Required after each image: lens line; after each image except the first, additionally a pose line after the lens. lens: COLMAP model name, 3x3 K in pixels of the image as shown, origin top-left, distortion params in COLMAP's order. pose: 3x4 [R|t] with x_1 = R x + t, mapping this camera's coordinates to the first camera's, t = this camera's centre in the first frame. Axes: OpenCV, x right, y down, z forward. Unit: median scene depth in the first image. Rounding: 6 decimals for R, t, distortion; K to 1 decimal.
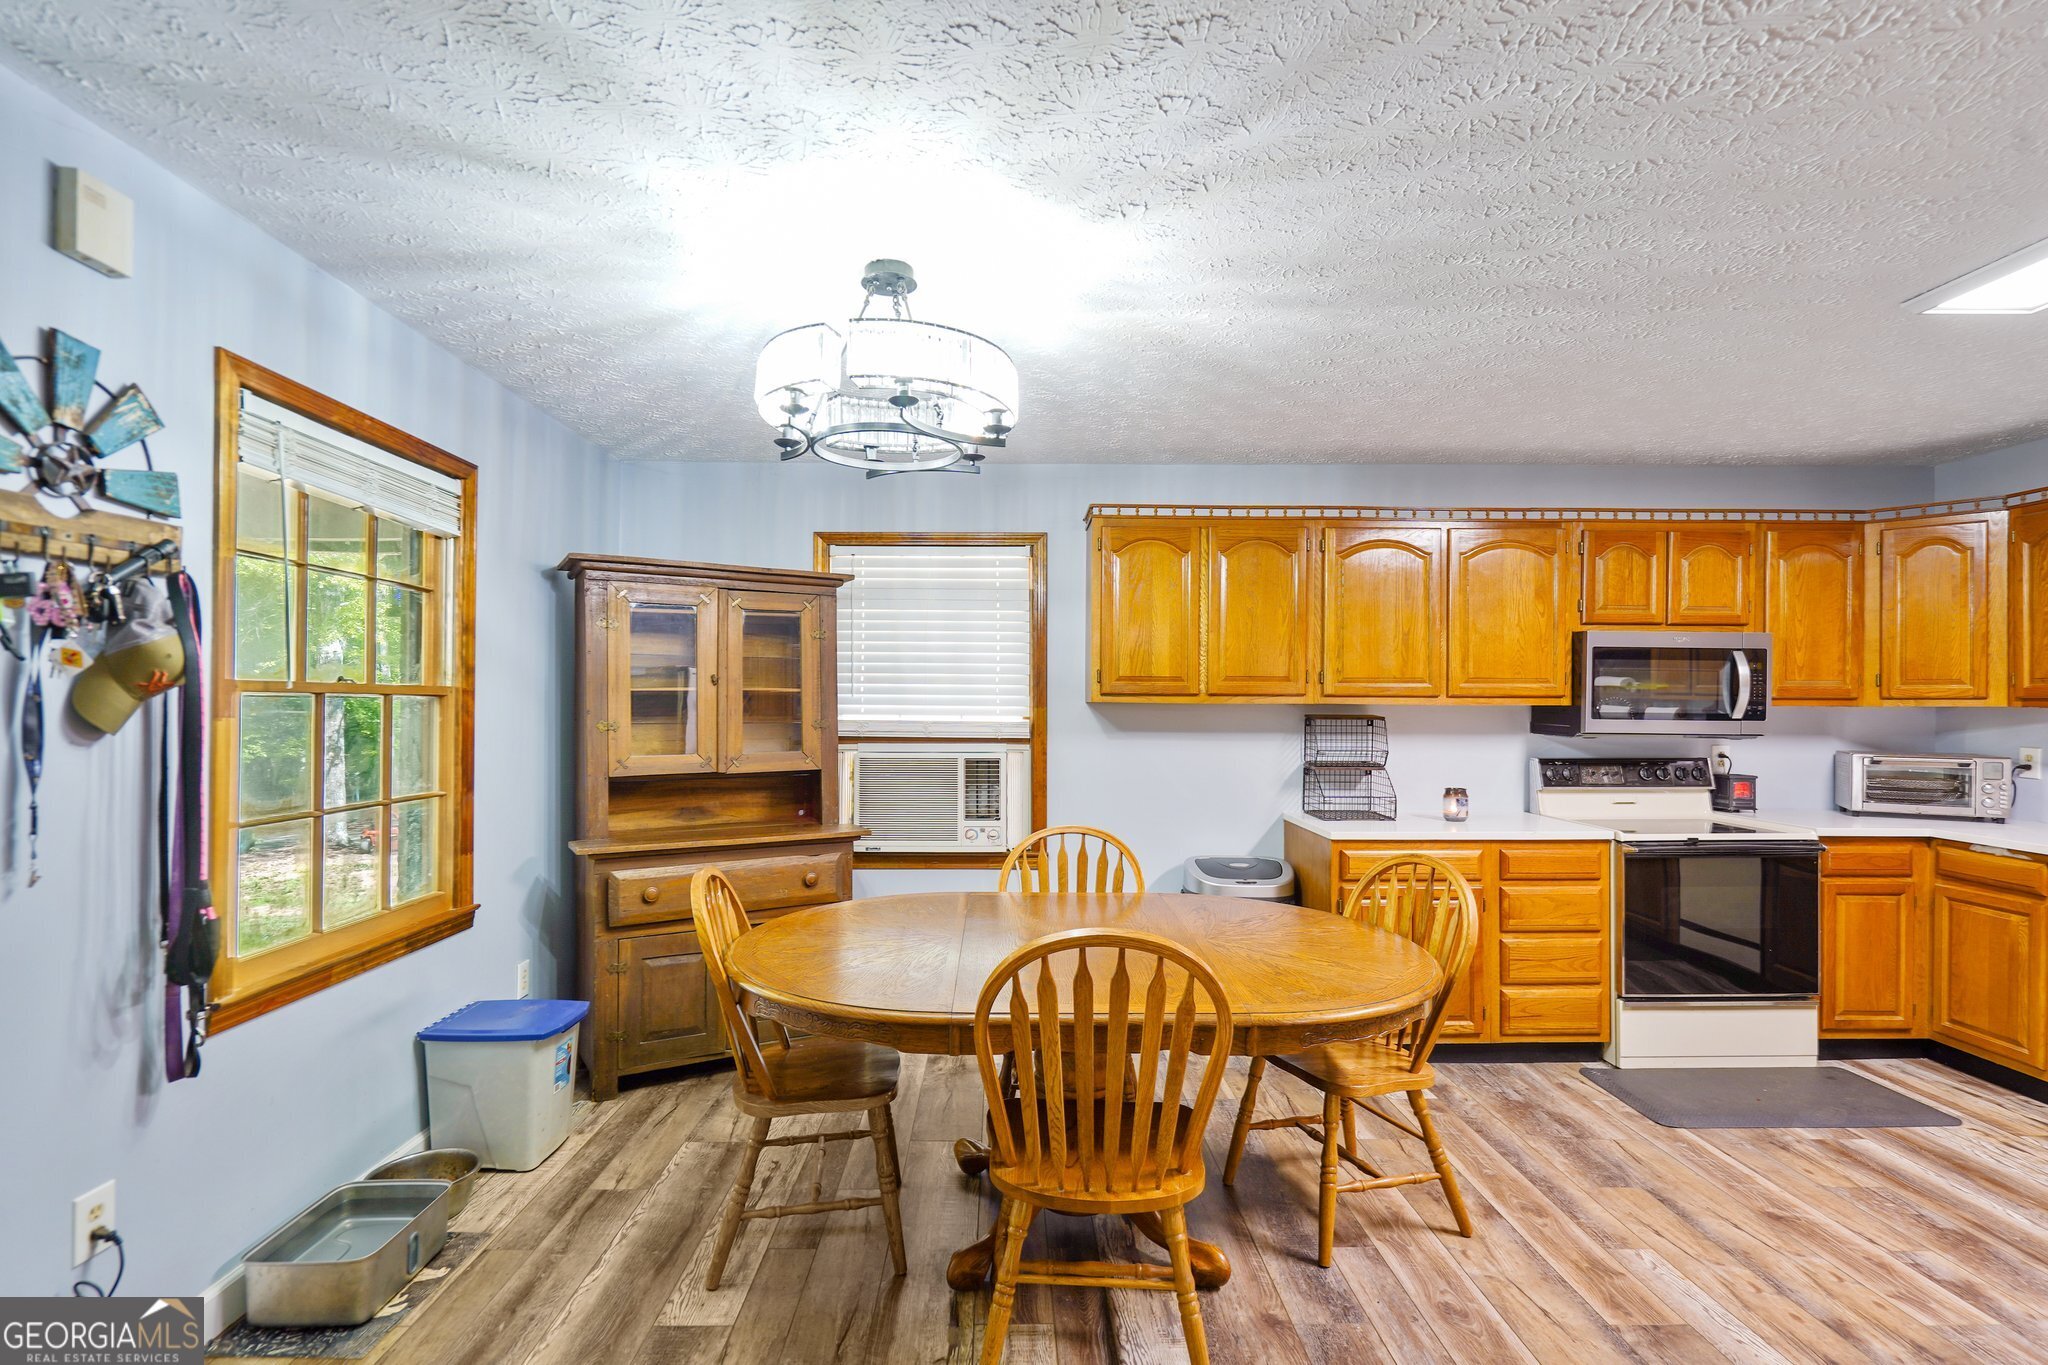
lens RADIAL K [[977.5, 0, 1015.7], [0, 977.5, 698.8], [0, 0, 1]] dist [0.000225, 0.000635]
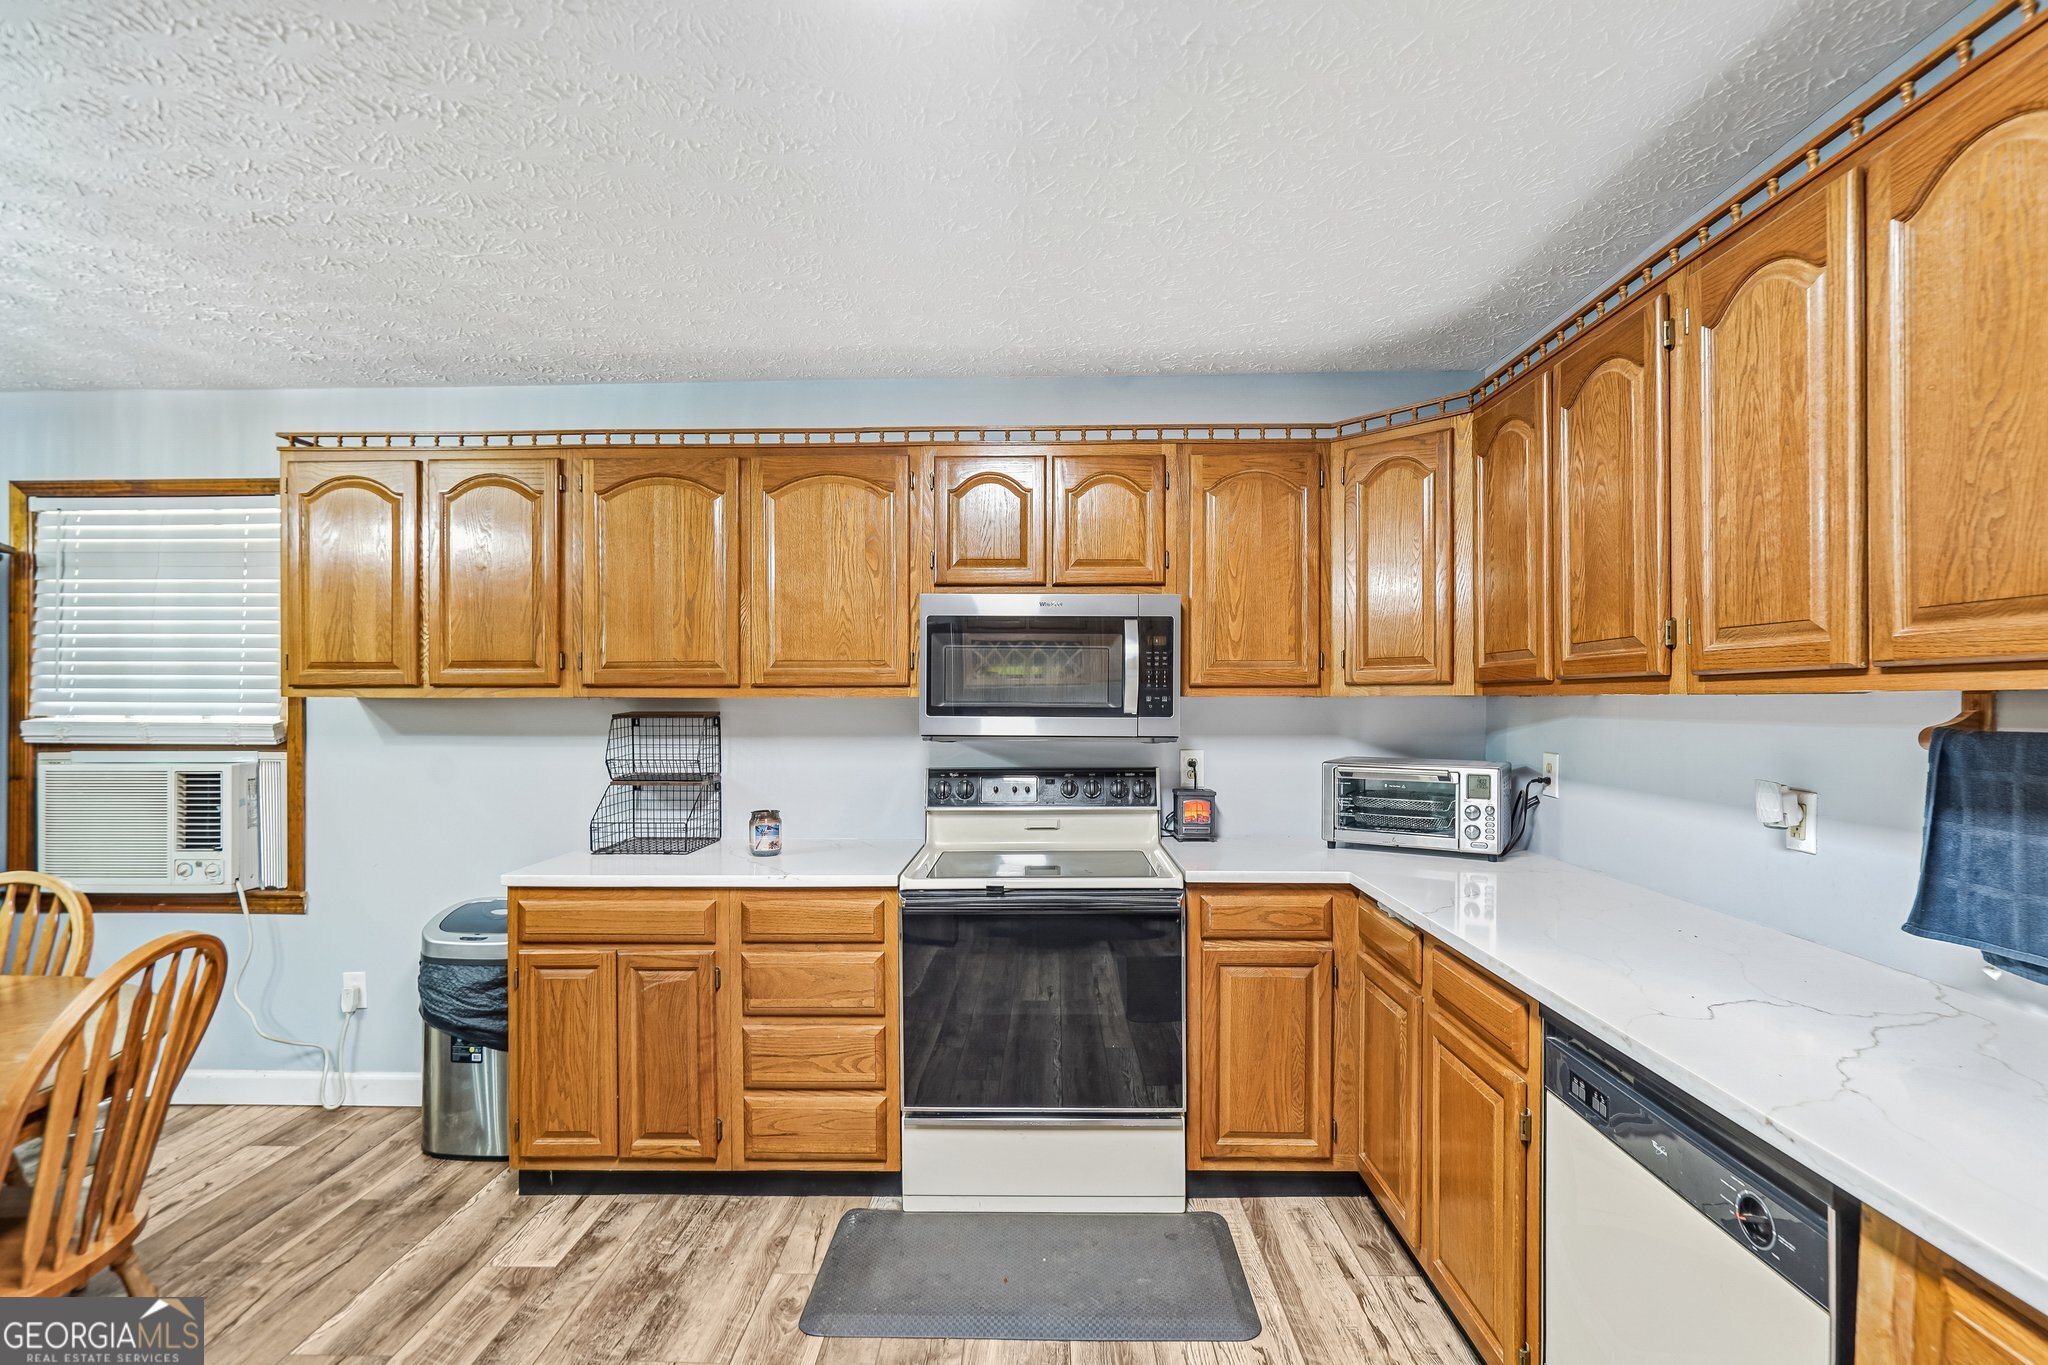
lens RADIAL K [[949.3, 0, 1023.7], [0, 949.3, 701.8], [0, 0, 1]] dist [-0.002972, 0.000040]
pose [[0.999211, -0.005692, -0.039309, 0.679177], [0.005873, 0.999973, 0.004495, 0.007412], [0.039282, -0.004722, 0.999217, 0.296841]]
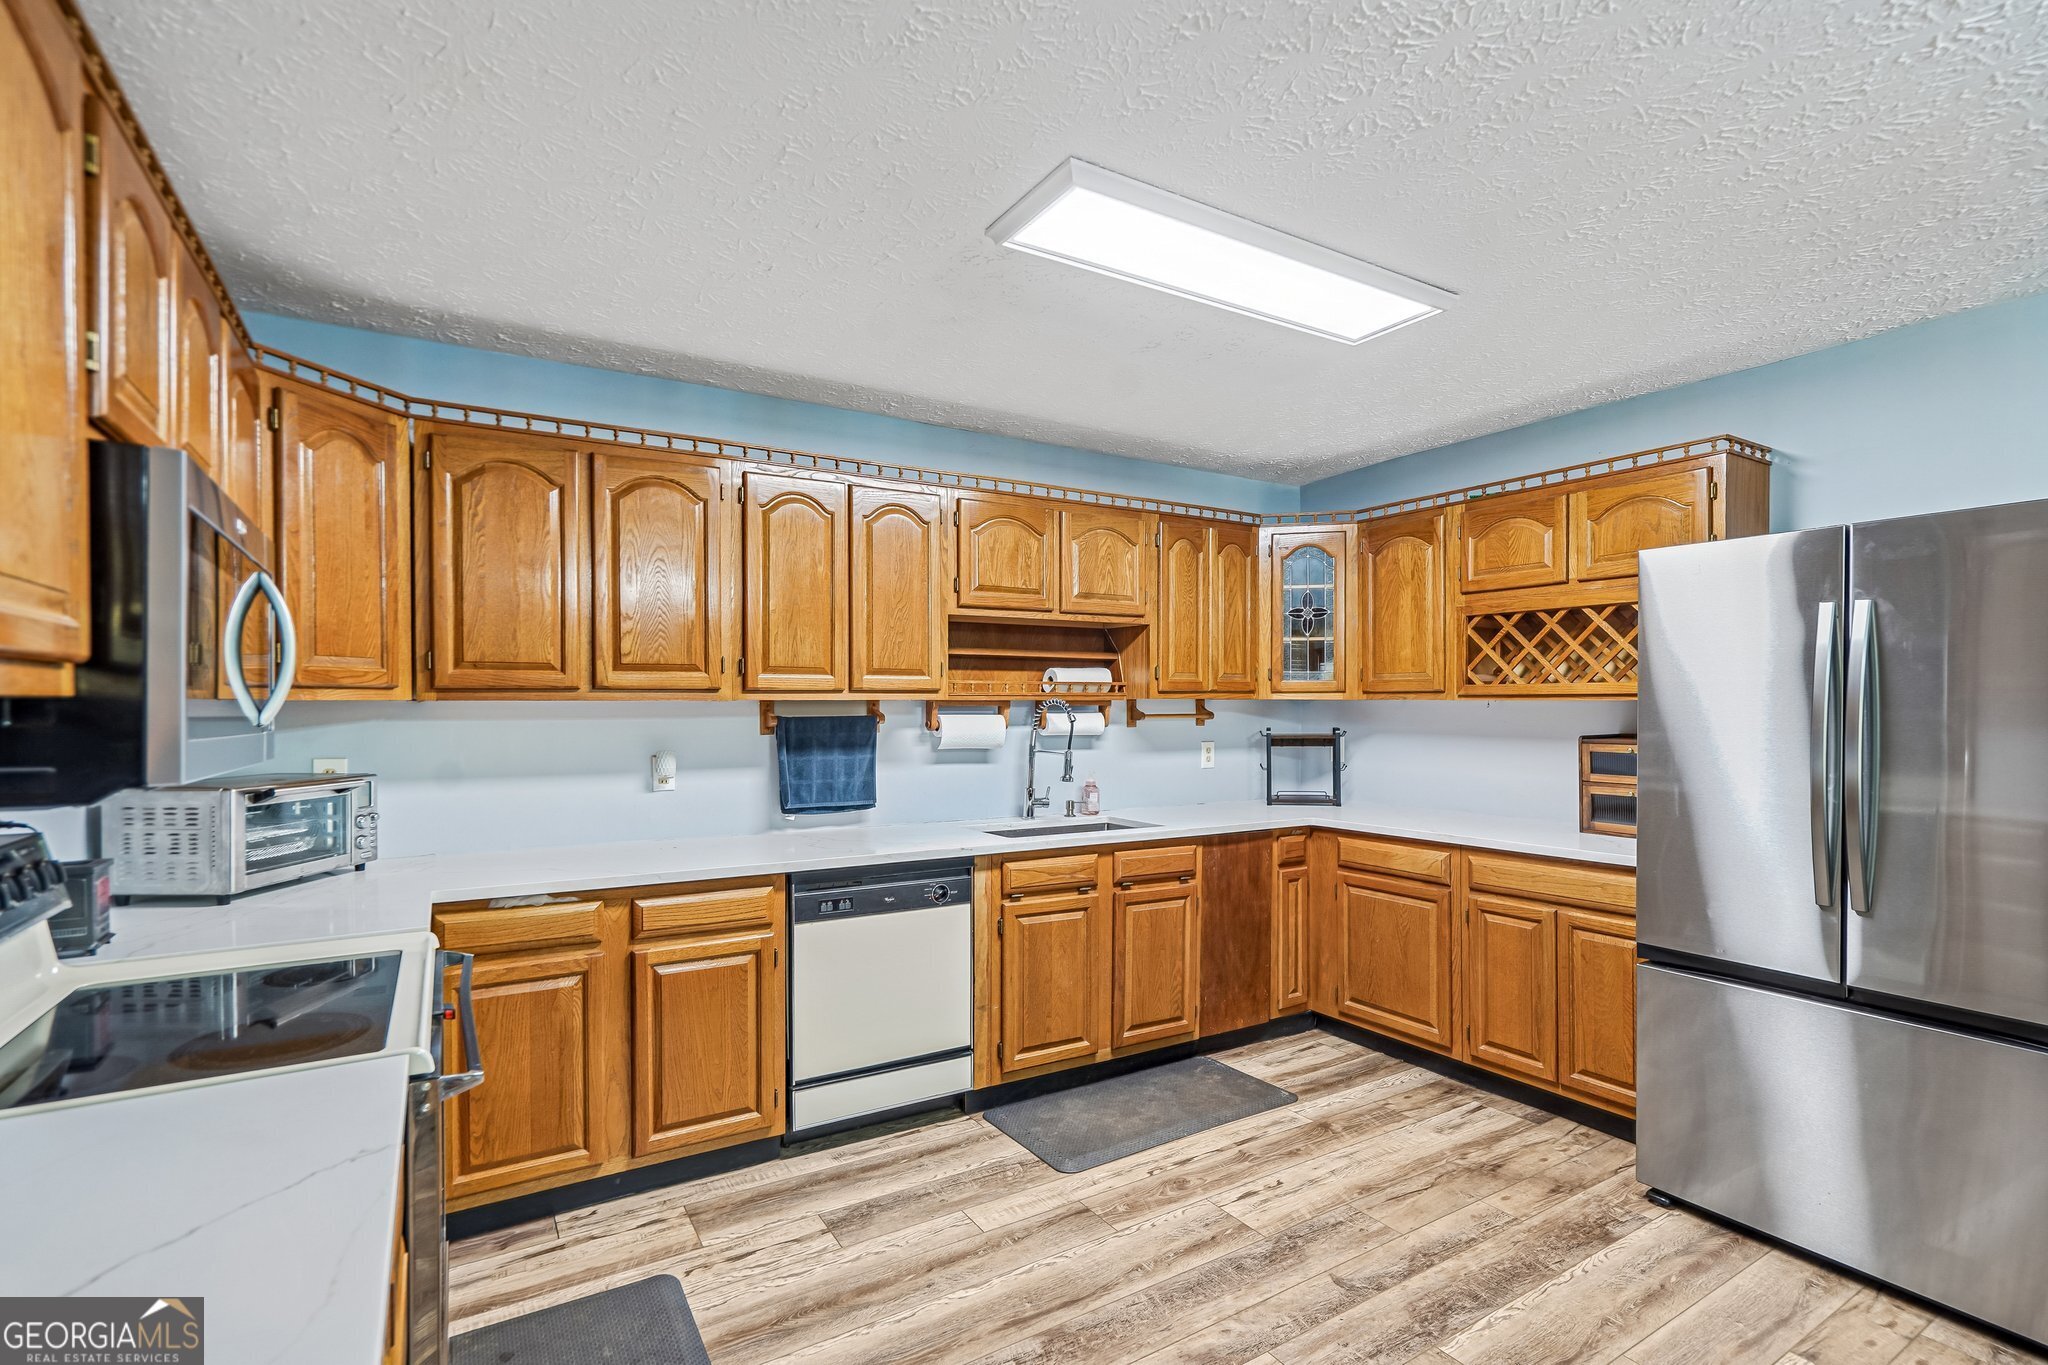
lens RADIAL K [[949.6, 0, 1026.5], [0, 949.6, 712.5], [0, 0, 1]] dist [-0.000493, 0.000189]
pose [[-0.508993, -0.011950, 0.860688, 0.191097], [-0.002590, 0.999920, 0.012351, 0.007282], [-0.860767, 0.004057, -0.508983, 0.911920]]
